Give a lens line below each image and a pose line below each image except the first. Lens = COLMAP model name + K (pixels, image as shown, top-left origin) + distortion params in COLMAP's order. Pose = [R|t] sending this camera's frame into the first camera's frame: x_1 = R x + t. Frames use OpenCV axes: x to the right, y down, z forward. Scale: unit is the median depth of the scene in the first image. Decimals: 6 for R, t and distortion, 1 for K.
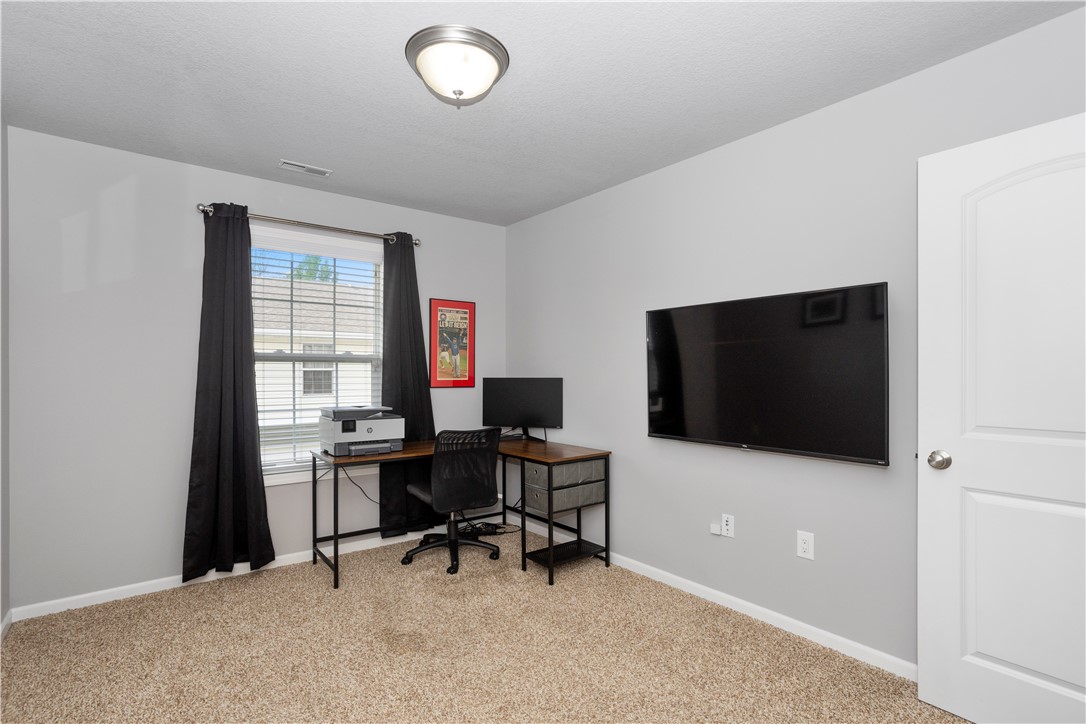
lens RADIAL K [[533.3, 0, 542.5], [0, 533.3, 366.7], [0, 0, 1]] dist [-0.021694, 0.007356]
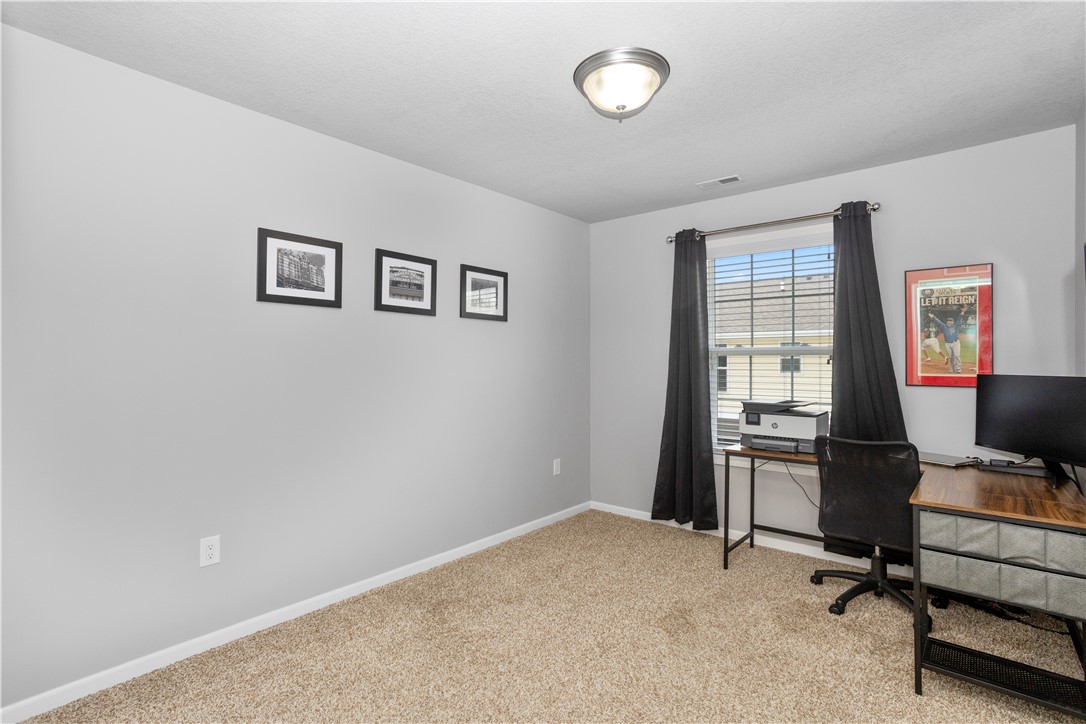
lens RADIAL K [[533.3, 0, 544.7], [0, 533.3, 353.2], [0, 0, 1]] dist [-0.021694, 0.007356]
pose [[0.192103, -0.019520, -0.981181, 0.538935], [0.004103, 0.999809, -0.019087, 0.005446], [0.981366, -0.000359, 0.192146, 0.406004]]
